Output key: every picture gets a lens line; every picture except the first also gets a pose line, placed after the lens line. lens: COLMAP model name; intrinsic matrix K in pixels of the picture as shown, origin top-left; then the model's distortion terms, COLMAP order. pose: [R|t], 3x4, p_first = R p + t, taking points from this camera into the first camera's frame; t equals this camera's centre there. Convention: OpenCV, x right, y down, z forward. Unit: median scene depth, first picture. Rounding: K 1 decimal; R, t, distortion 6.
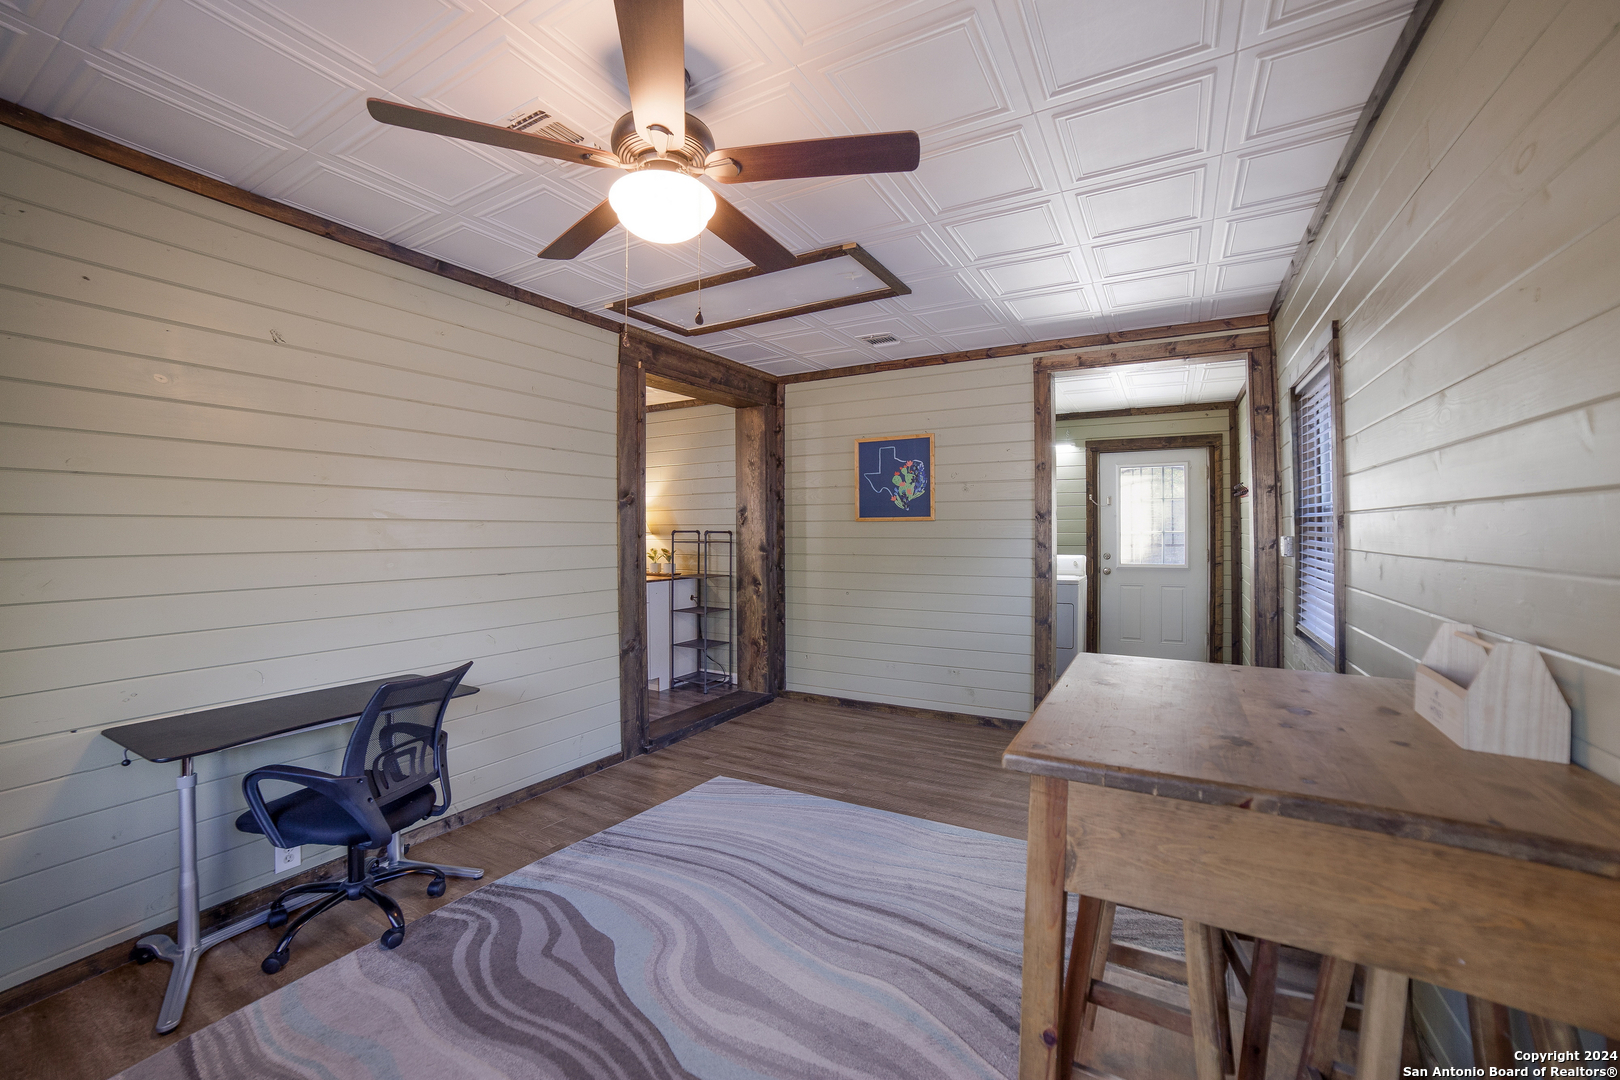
lens RADIAL K [[657.4, 0, 806.3], [0, 657.4, 531.4], [0, 0, 1]] dist [-0.089692, 0.032900]
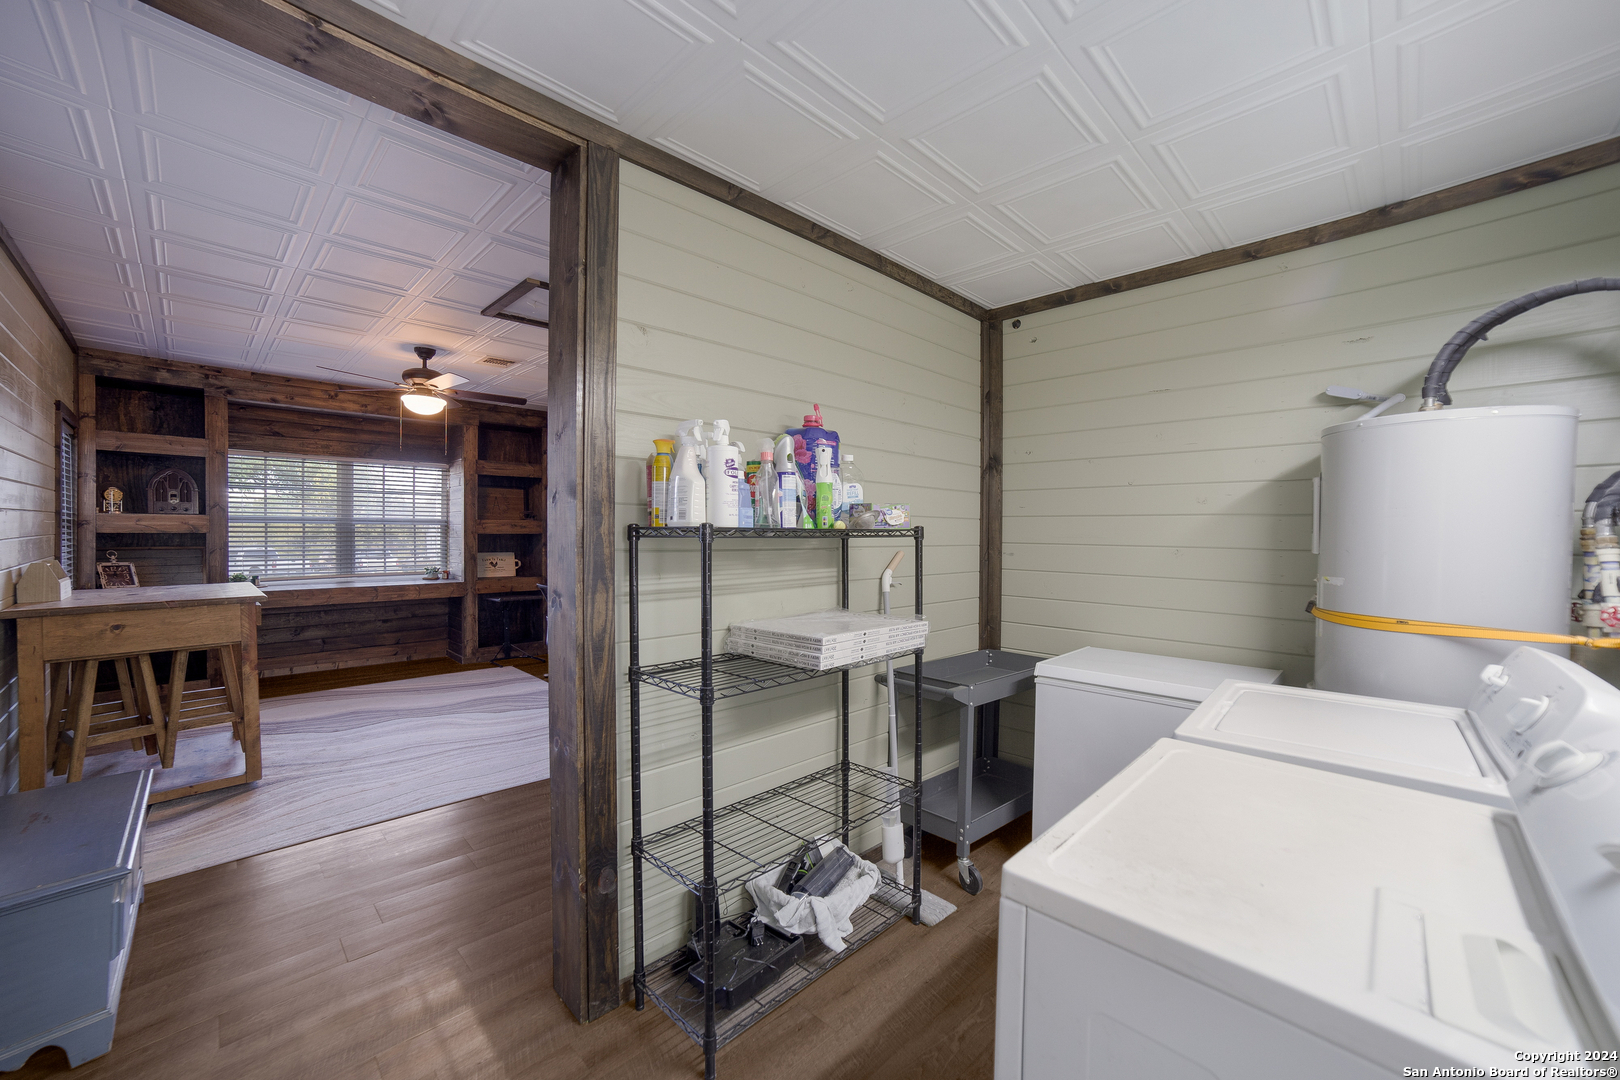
lens RADIAL K [[657.4, 0, 806.3], [0, 657.4, 531.4], [0, 0, 1]] dist [-0.089692, 0.032900]
pose [[-0.266107, -0.004115, -0.963935, 1.528133], [-0.007504, 0.999969, -0.002197, 0.016689], [0.963914, 0.006649, -0.266129, 2.598809]]
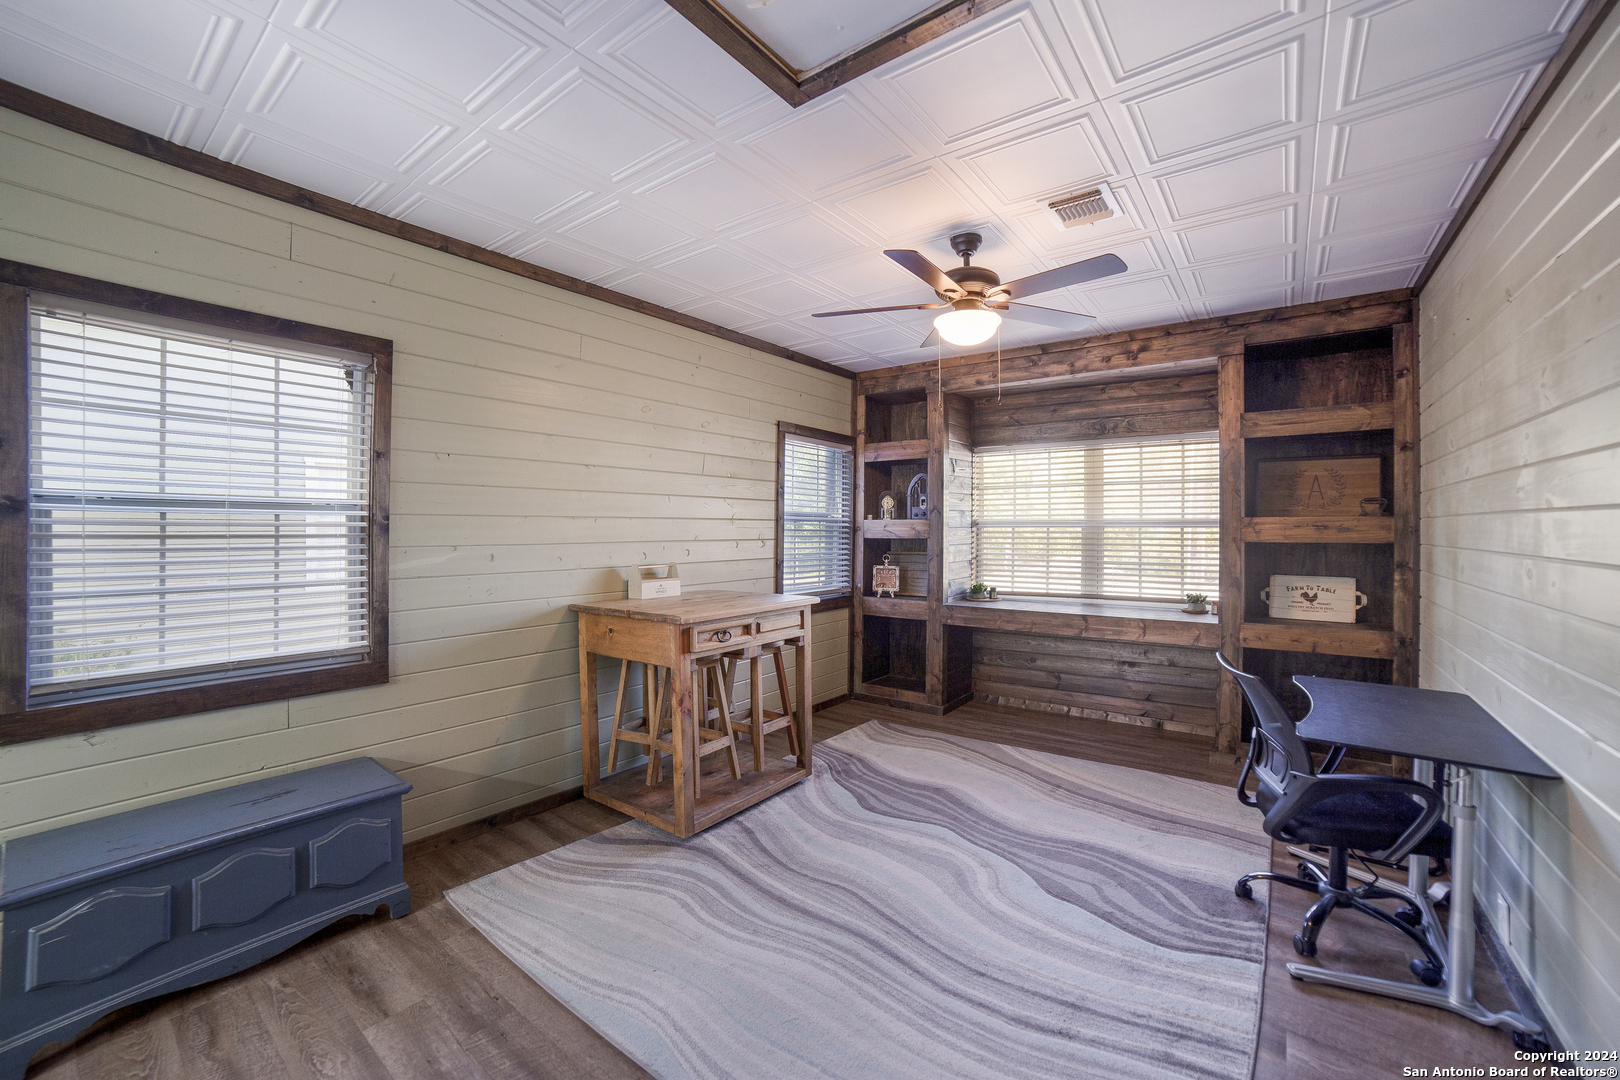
lens RADIAL K [[657.4, 0, 806.3], [0, 657.4, 531.4], [0, 0, 1]] dist [-0.089692, 0.032900]
pose [[-0.990528, -0.006942, 0.137135, -0.032715], [-0.006707, 0.999975, 0.002179, 0.007431], [-0.137147, 0.001238, -0.990550, 2.152023]]
